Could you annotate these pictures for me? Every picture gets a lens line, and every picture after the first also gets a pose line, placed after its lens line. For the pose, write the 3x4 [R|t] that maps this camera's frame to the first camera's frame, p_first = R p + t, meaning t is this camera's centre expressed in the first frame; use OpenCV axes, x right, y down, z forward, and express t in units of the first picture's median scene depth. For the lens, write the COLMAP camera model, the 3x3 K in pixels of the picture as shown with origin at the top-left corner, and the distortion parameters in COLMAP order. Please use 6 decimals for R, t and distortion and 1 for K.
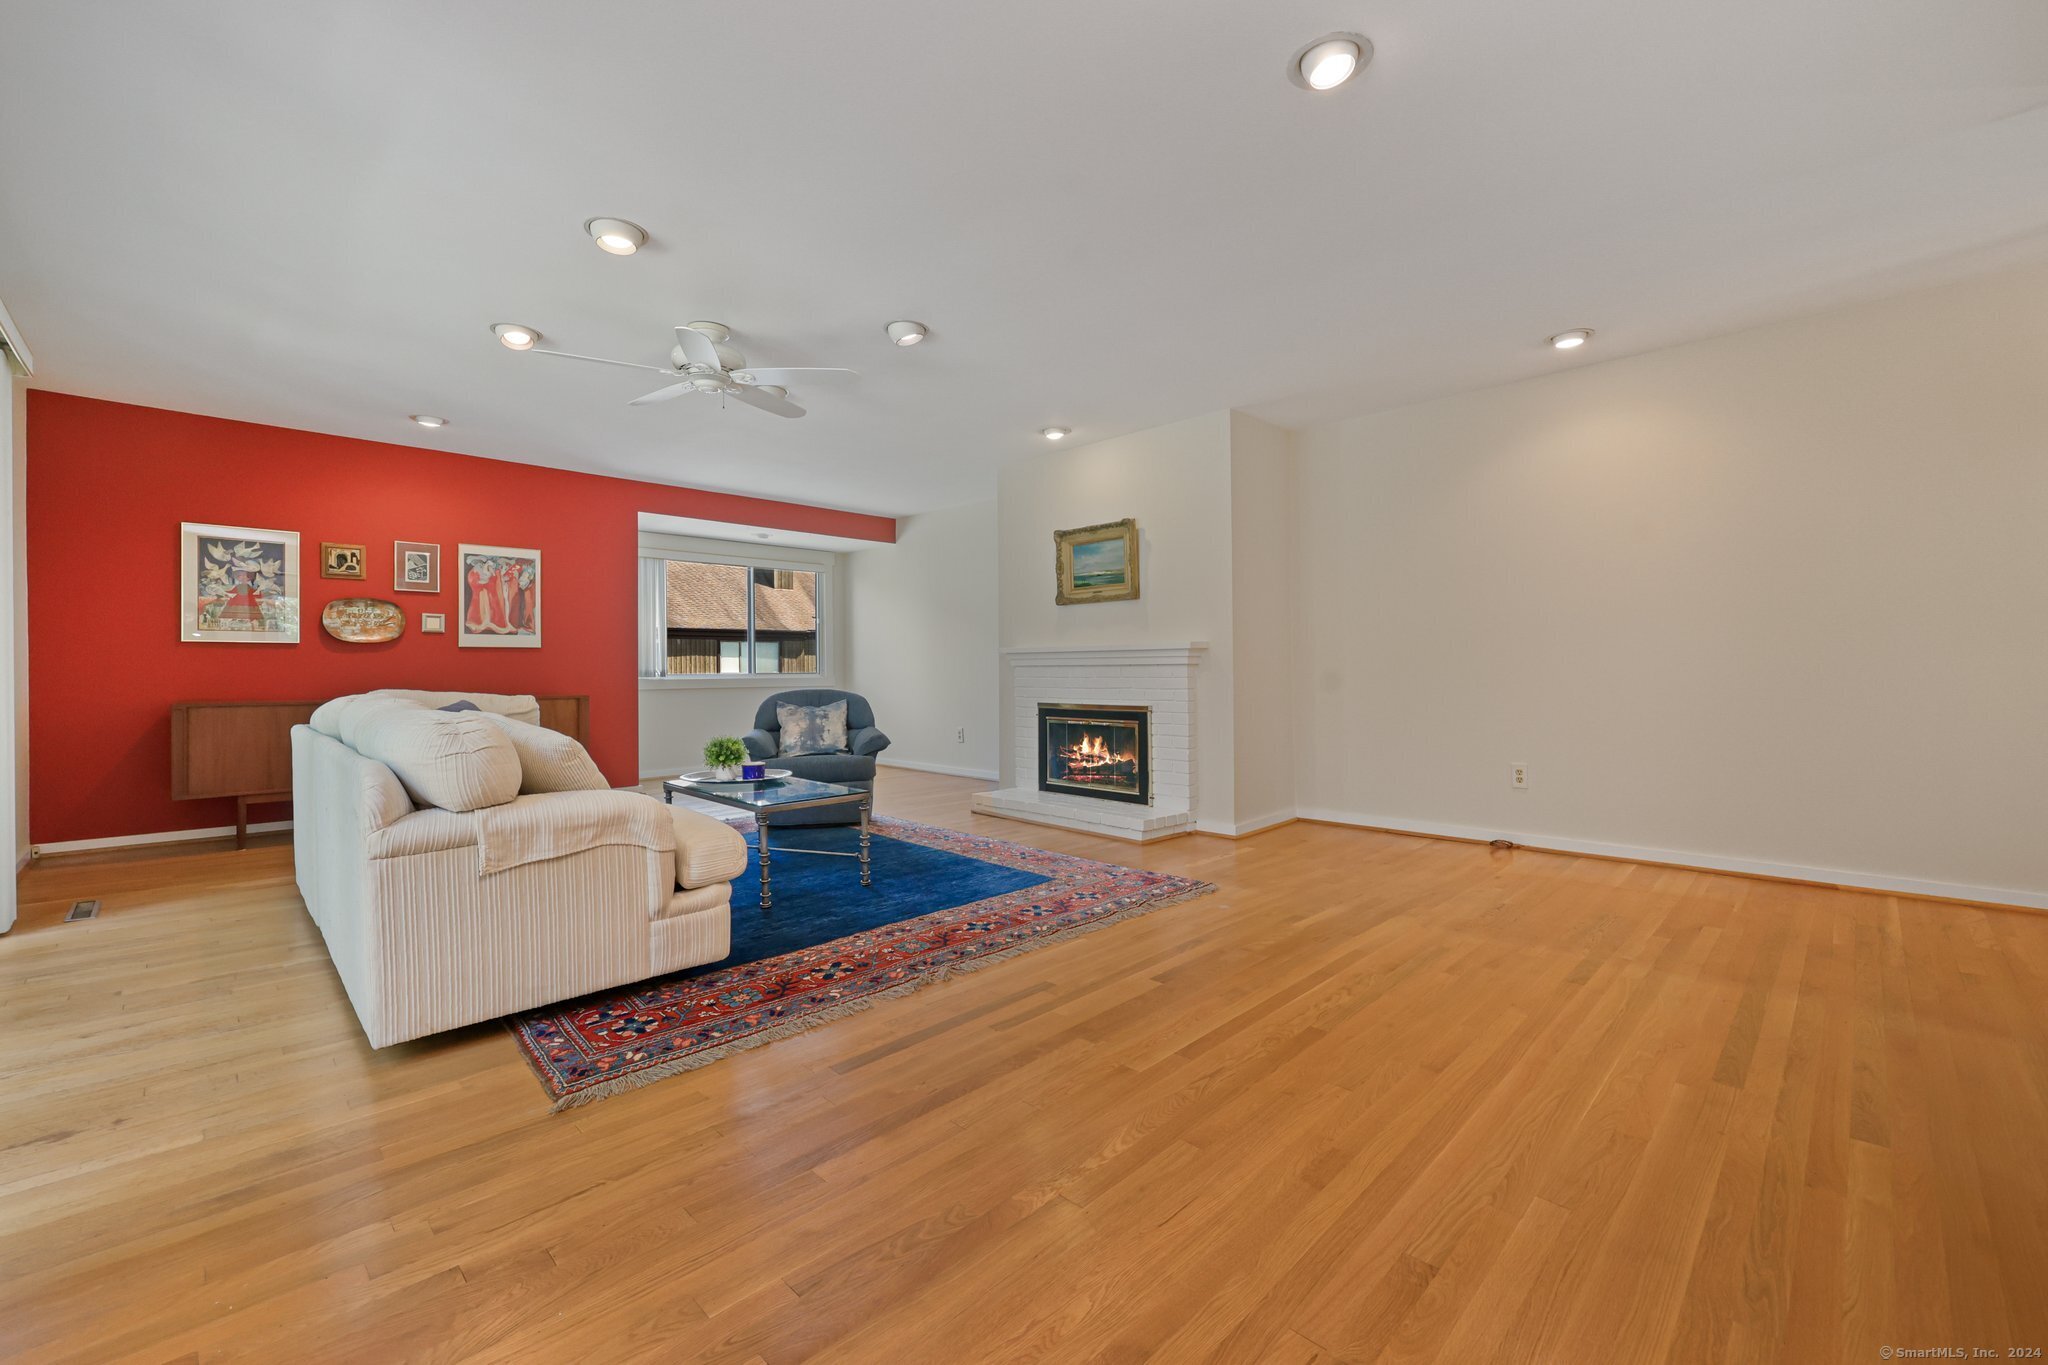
lens RADIAL K [[834.3, 0, 1024.0], [0, 834.3, 682.5], [0, 0, 1]] dist [-0.002935, -0.000320]
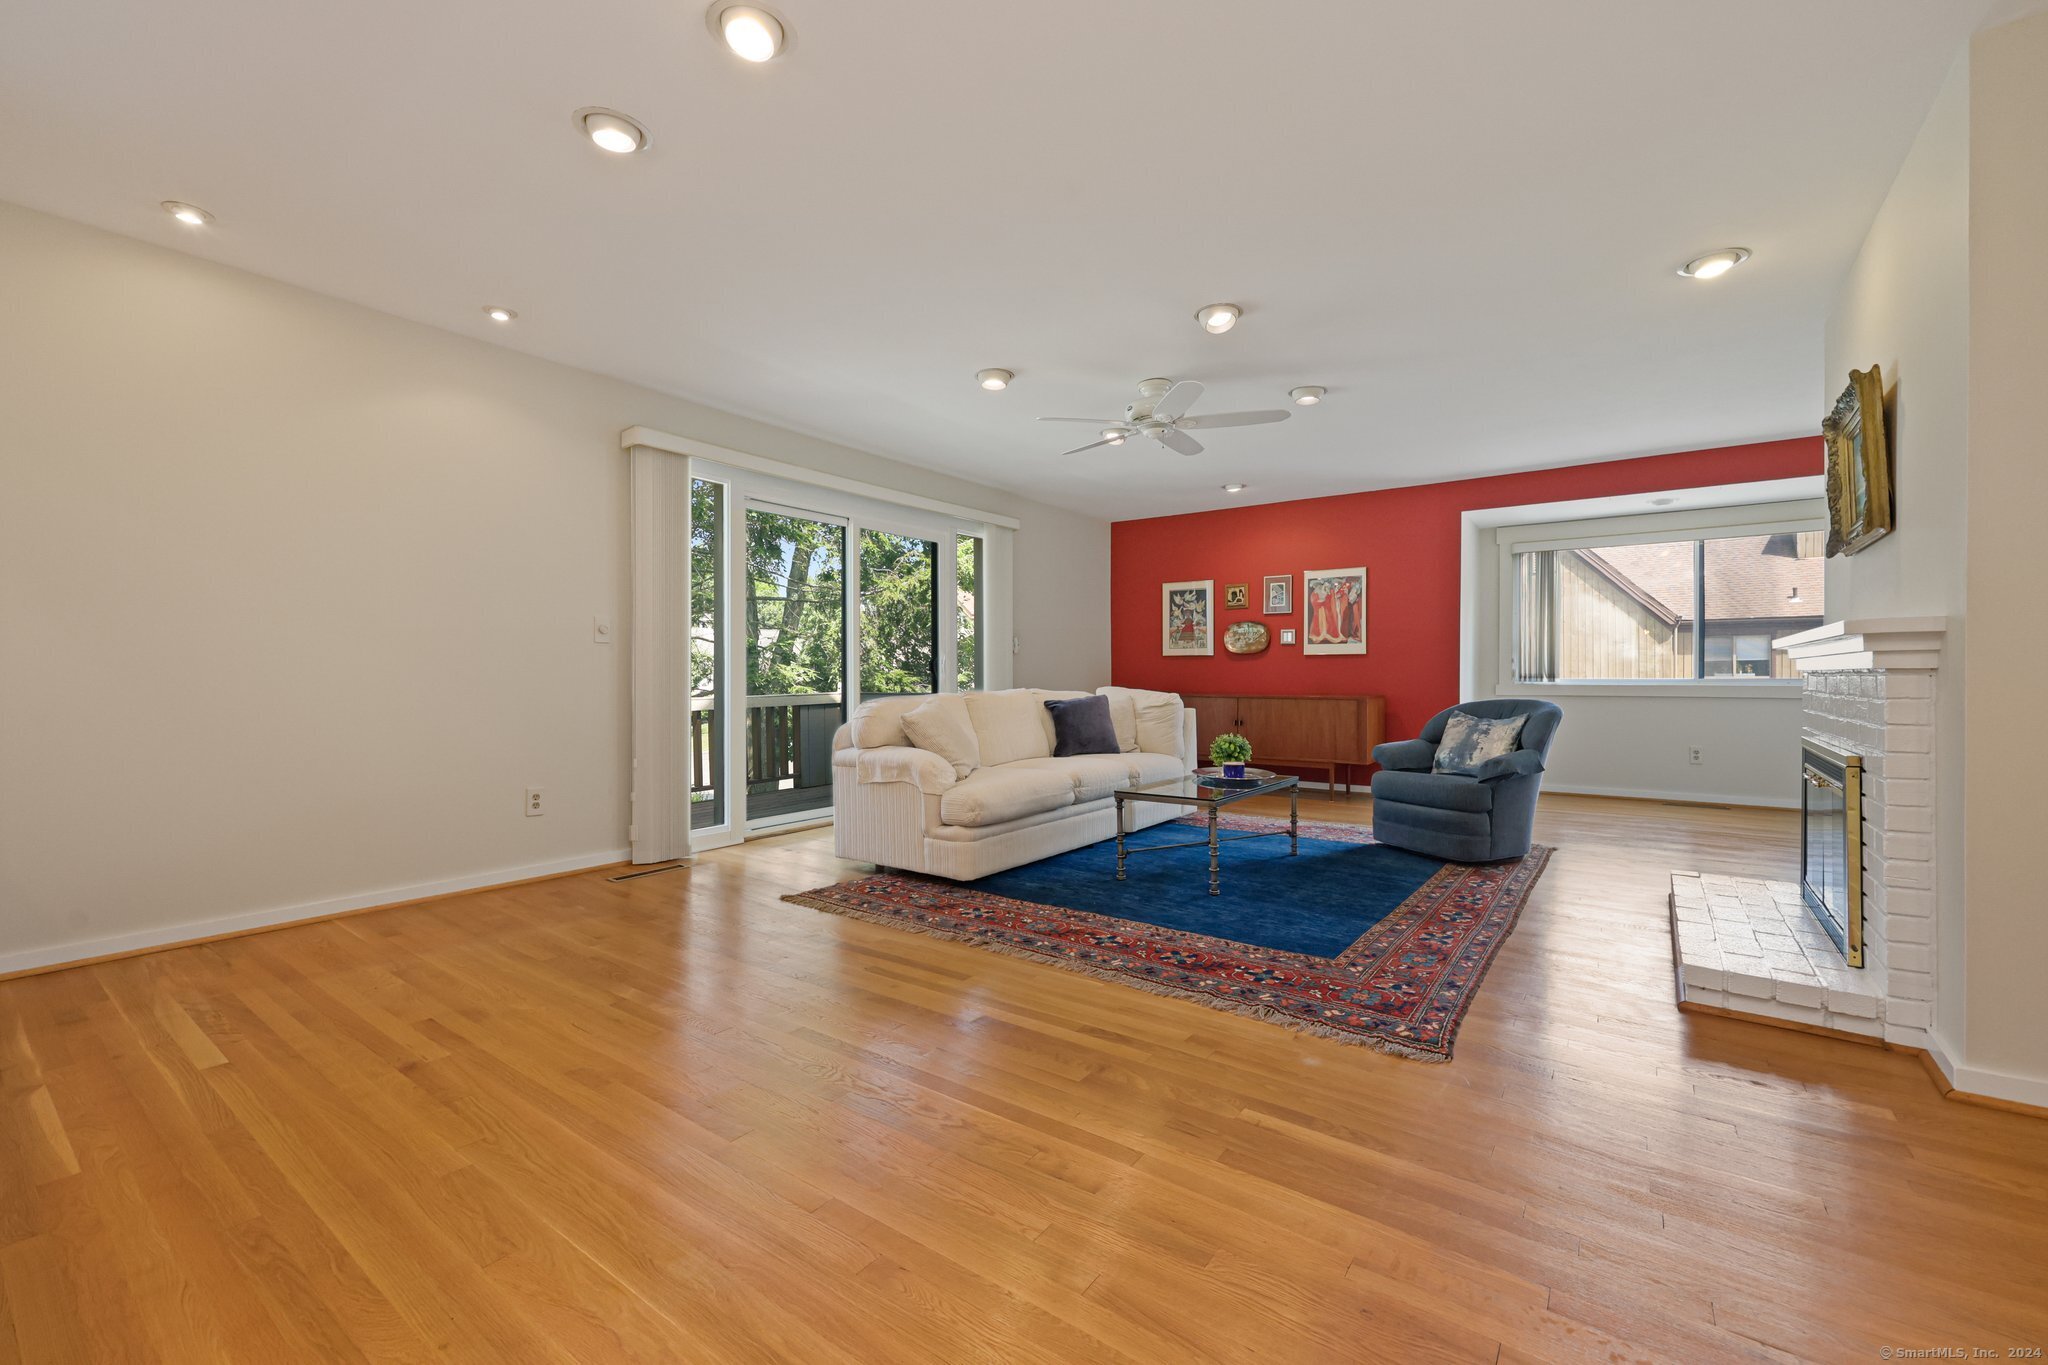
lens RADIAL K [[824.0, 0, 1034.6], [0, 824.0, 682.9], [0, 0, 1]] dist [-0.002045, -0.000344]
pose [[0.167388, 0.015032, -0.985776, 0.549058], [-0.016349, 0.999789, 0.012470, -0.011720], [0.985755, 0.014030, 0.167599, 0.470829]]
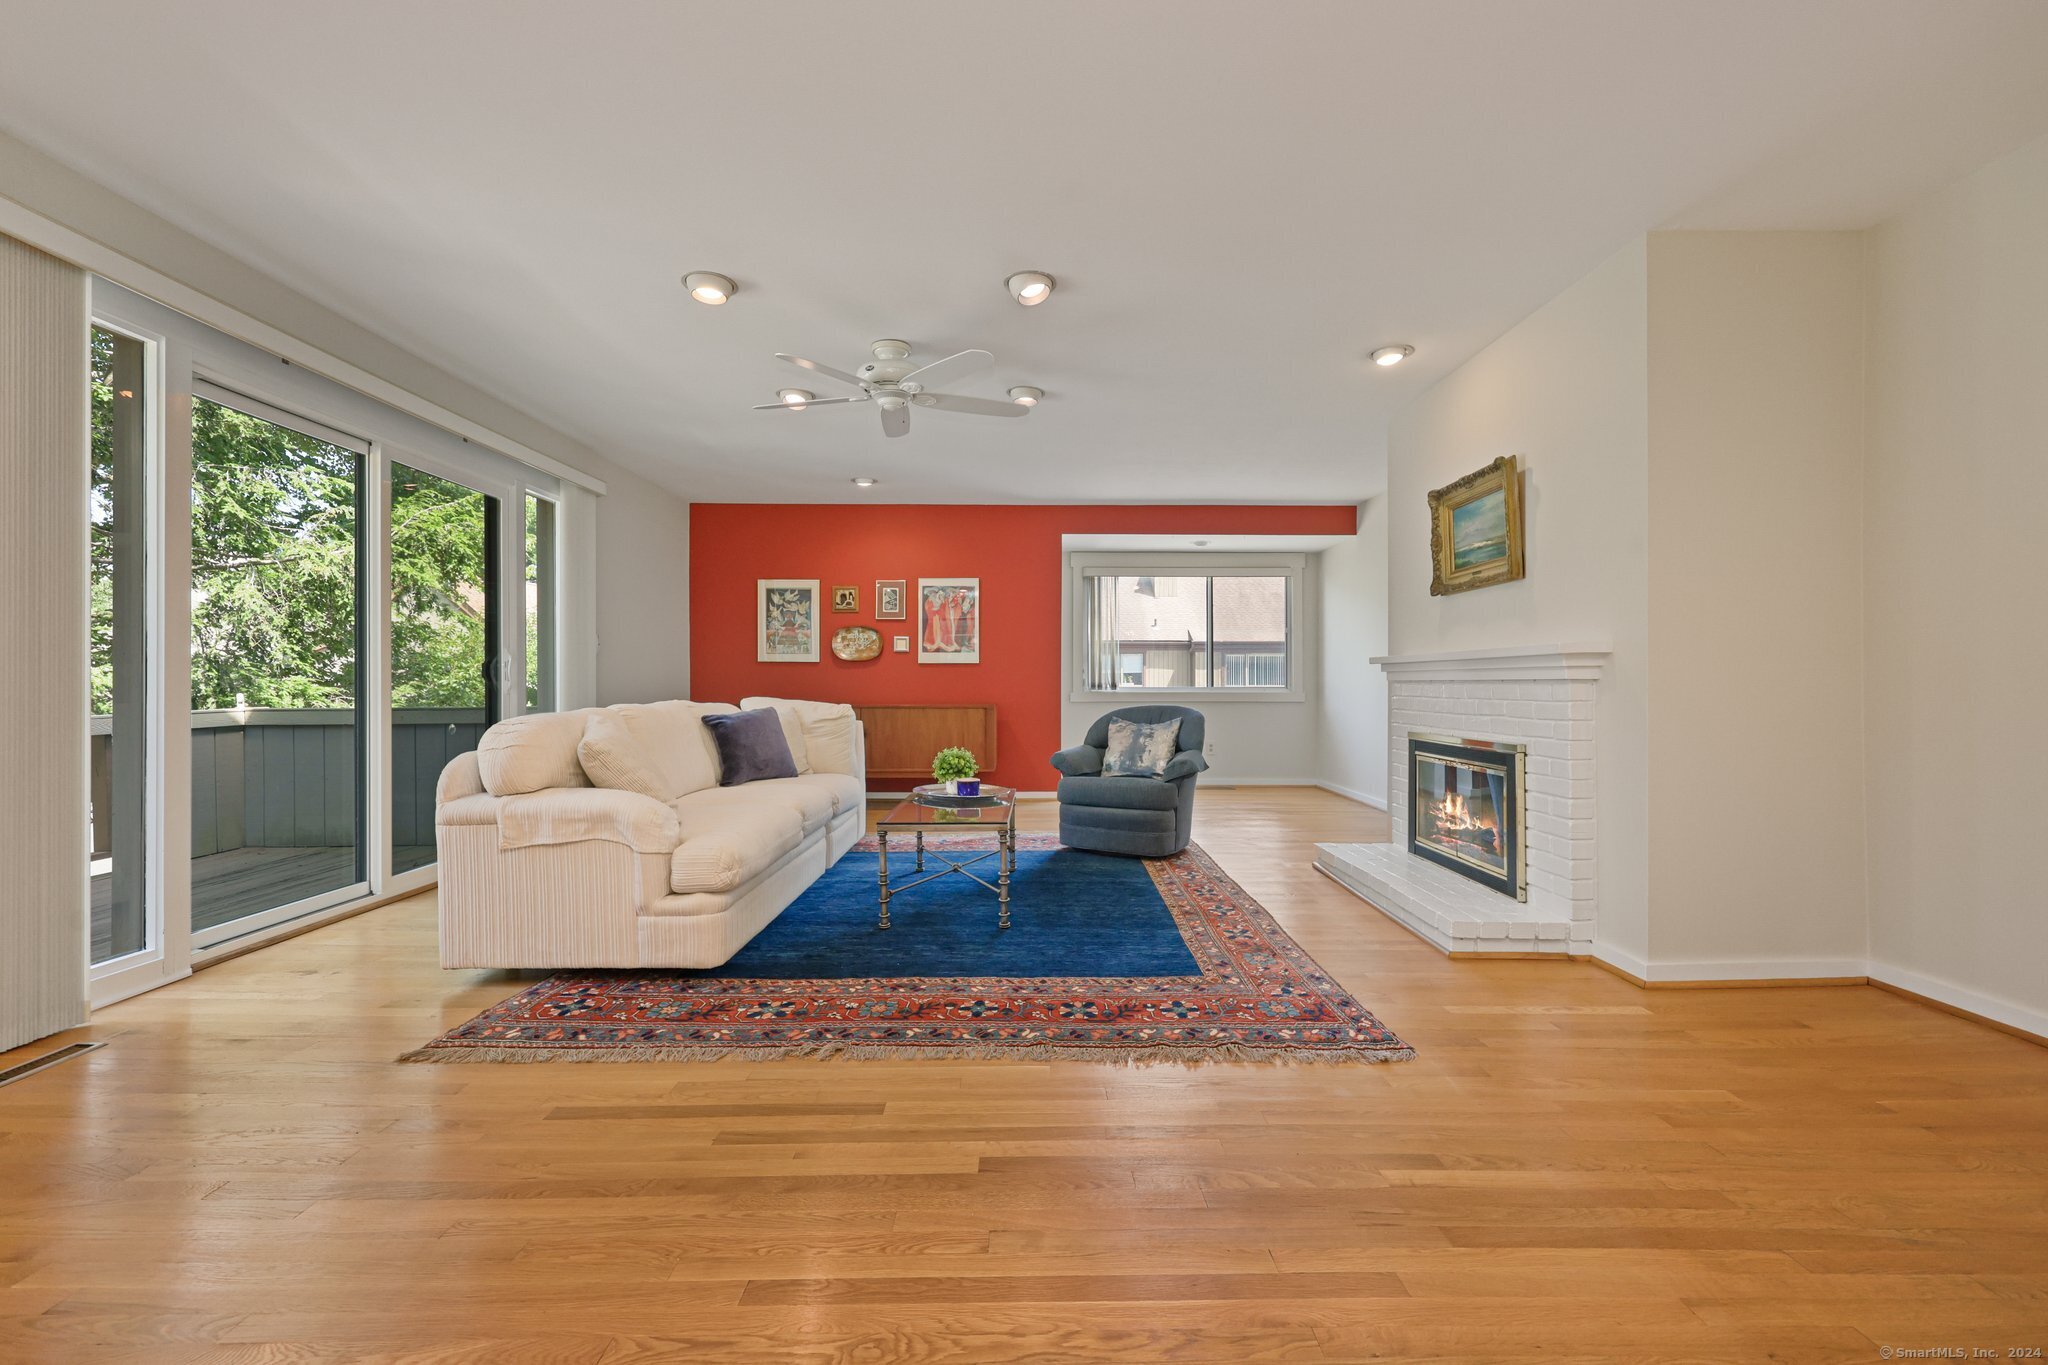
lens RADIAL K [[828.8, 0, 1027.2], [0, 828.8, 686.0], [0, 0, 1]] dist [-0.002104, -0.000135]
pose [[0.716157, 0.008305, -0.697890, 0.330430], [-0.016358, 0.999854, -0.004888, -0.007224], [0.697748, 0.014917, 0.716188, 0.289276]]
